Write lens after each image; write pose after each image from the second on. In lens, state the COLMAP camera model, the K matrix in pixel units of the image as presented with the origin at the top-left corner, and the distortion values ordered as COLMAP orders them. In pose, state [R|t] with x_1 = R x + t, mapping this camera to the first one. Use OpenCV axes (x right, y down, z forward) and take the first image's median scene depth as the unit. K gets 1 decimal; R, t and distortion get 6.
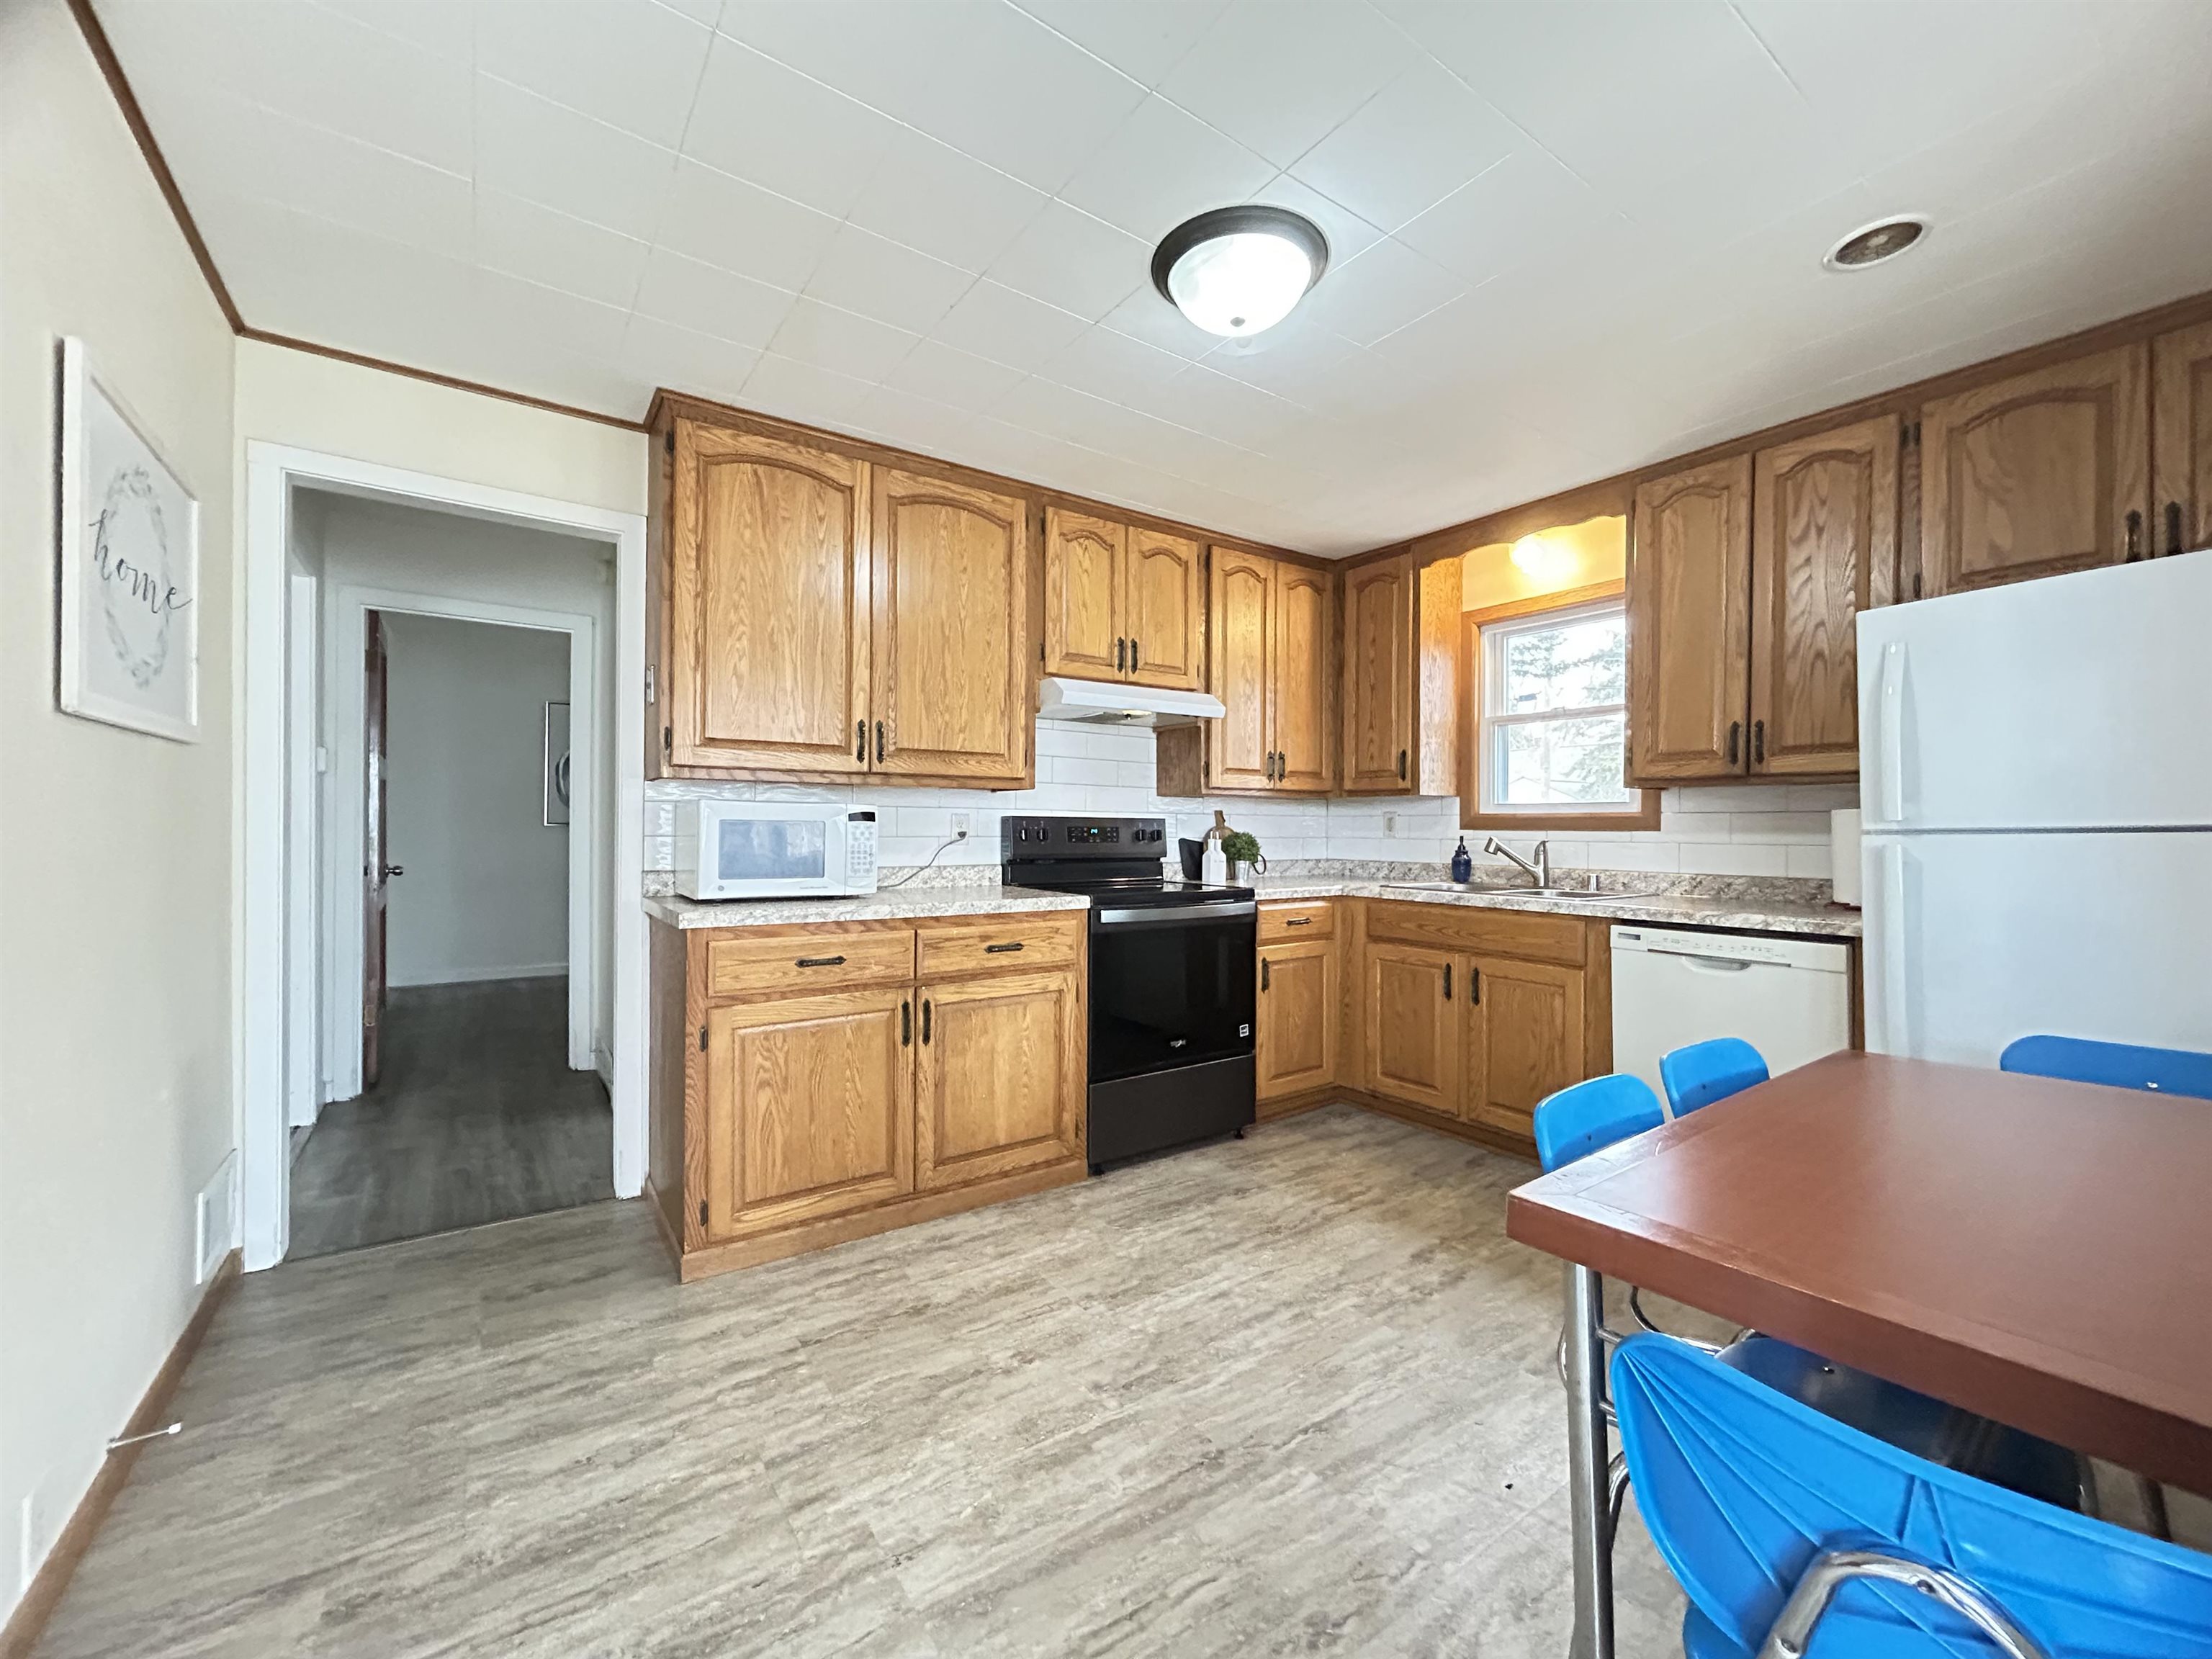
lens RADIAL K [[891.9, 0, 1109.0], [0, 891.9, 824.9], [0, 0, 1]] dist [-0.001643, -0.000328]
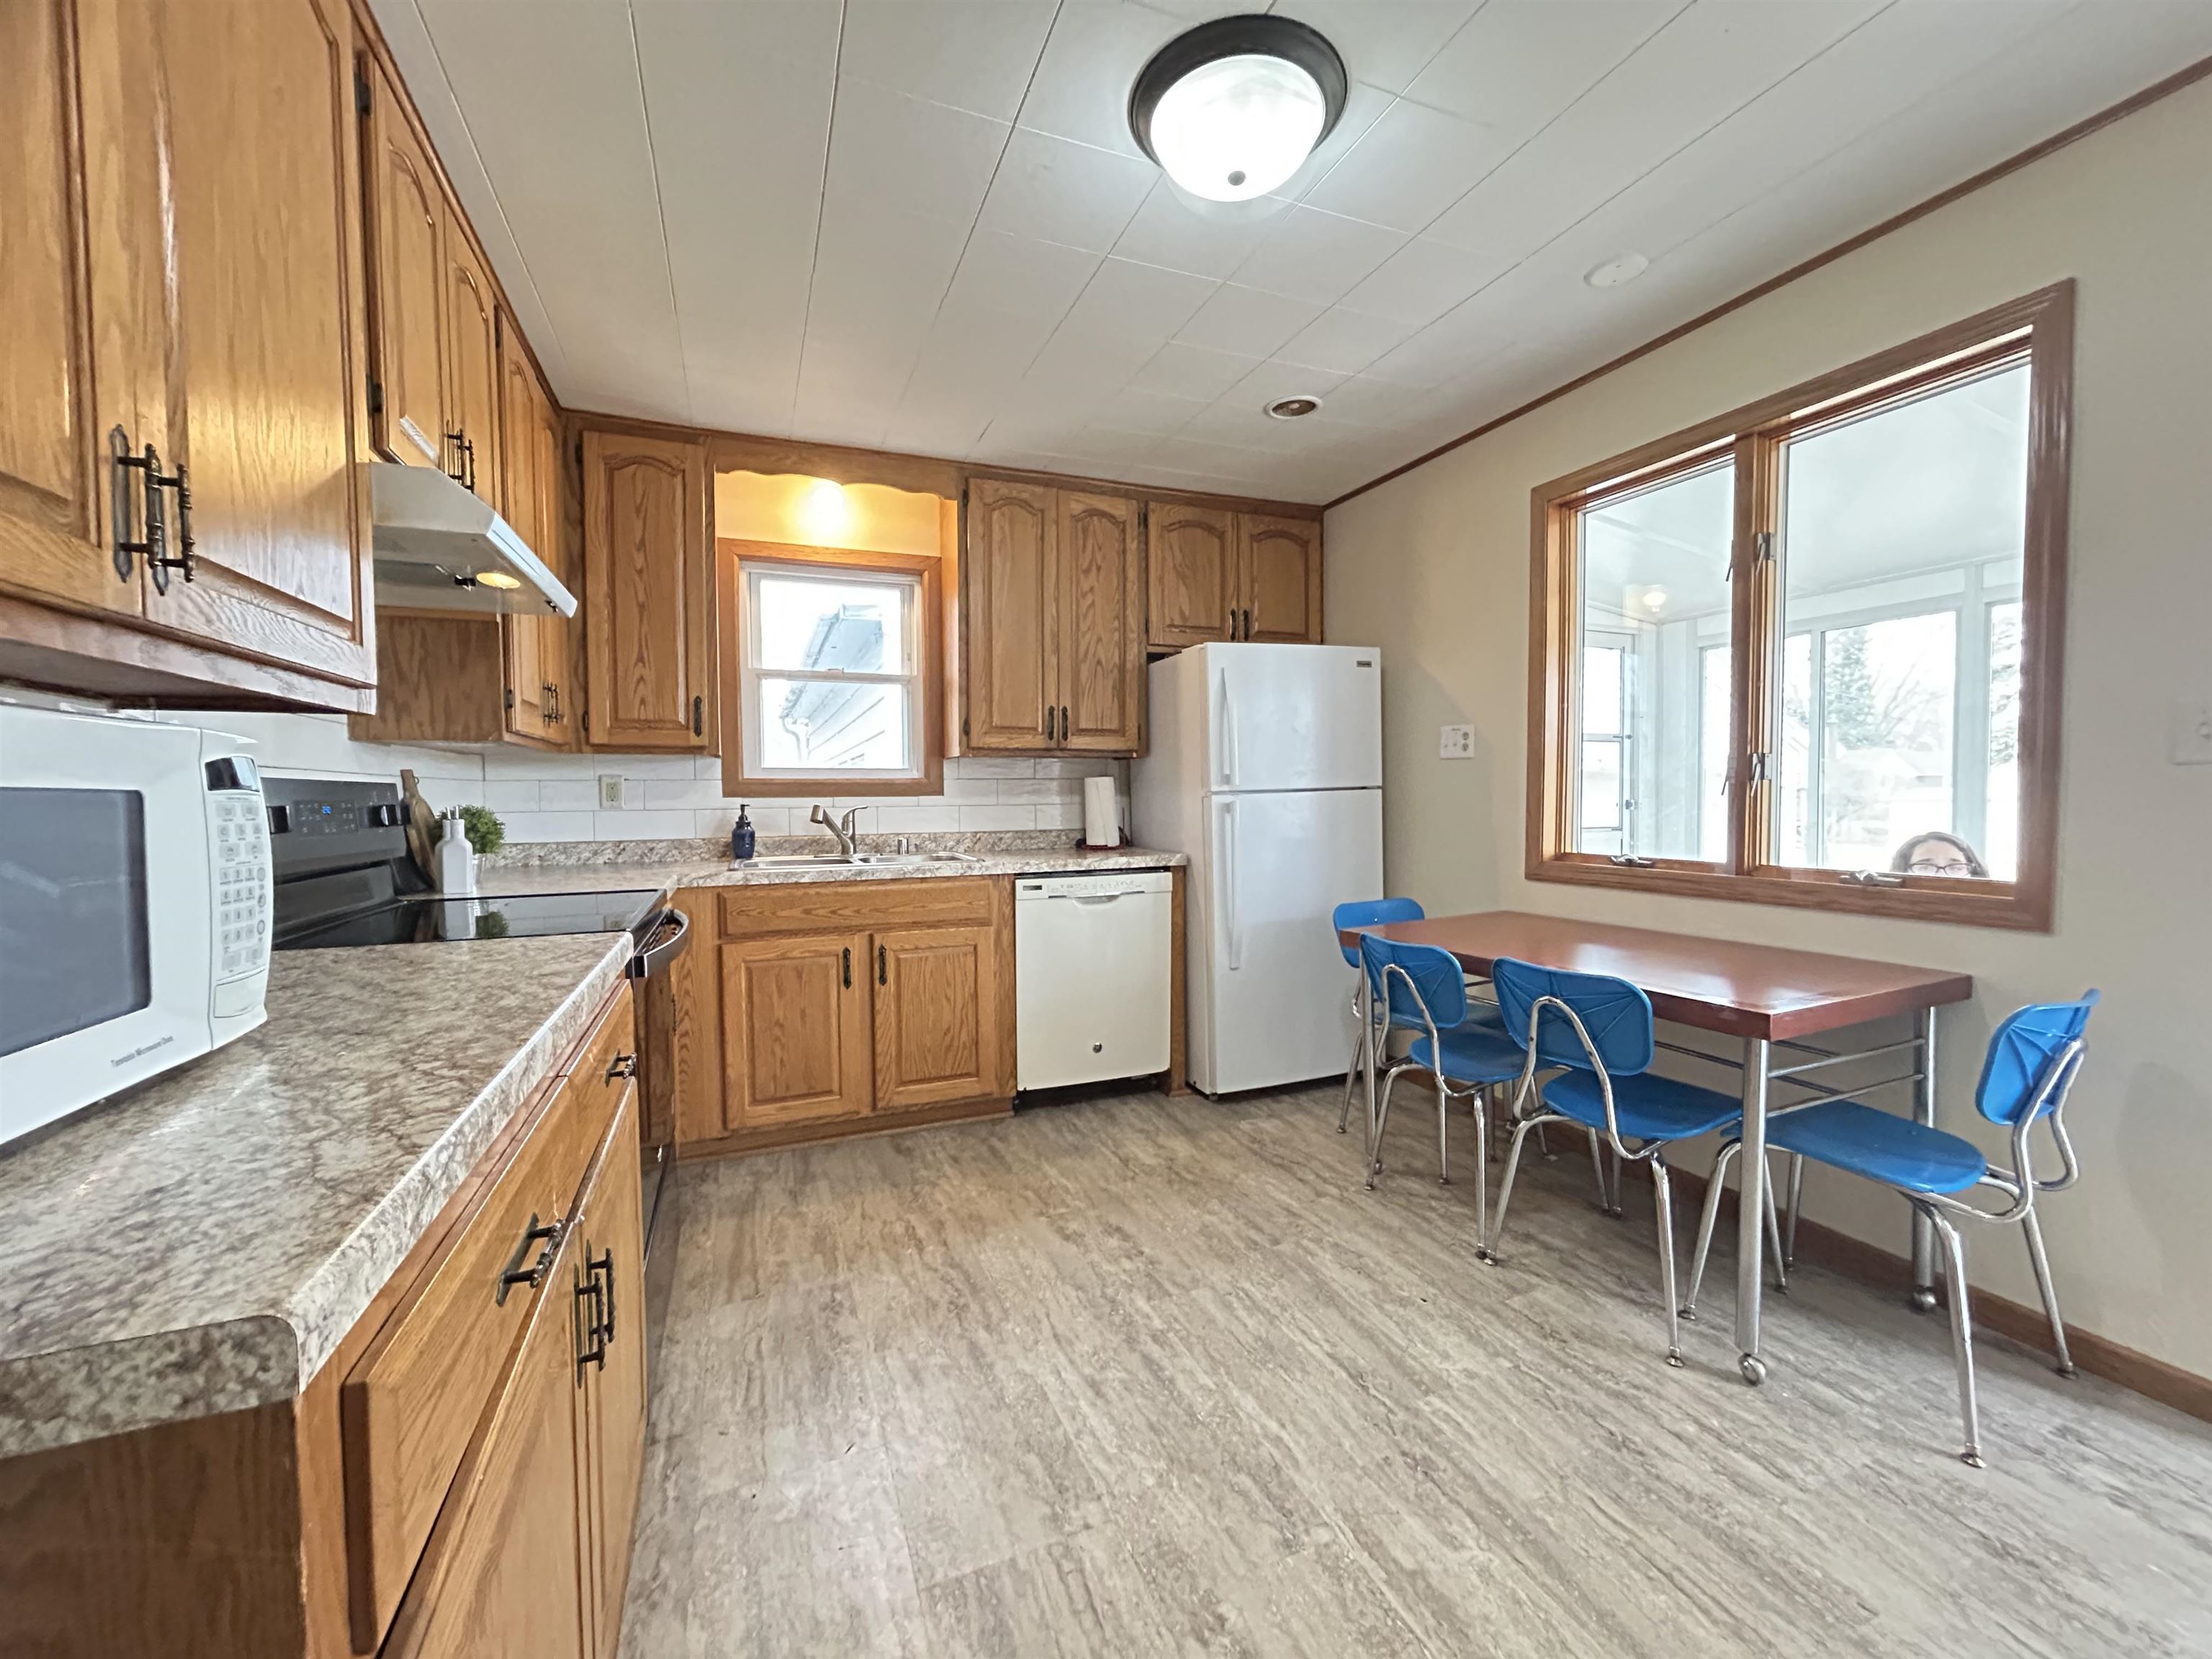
lens RADIAL K [[891.9, 0, 1109.0], [0, 891.9, 824.9], [0, 0, 1]] dist [-0.001643, -0.000328]
pose [[0.227904, -0.043677, 0.972704, -0.453212], [0.007779, 0.999043, 0.043037, -0.002697], [-0.973653, -0.002242, 0.228026, 0.593054]]
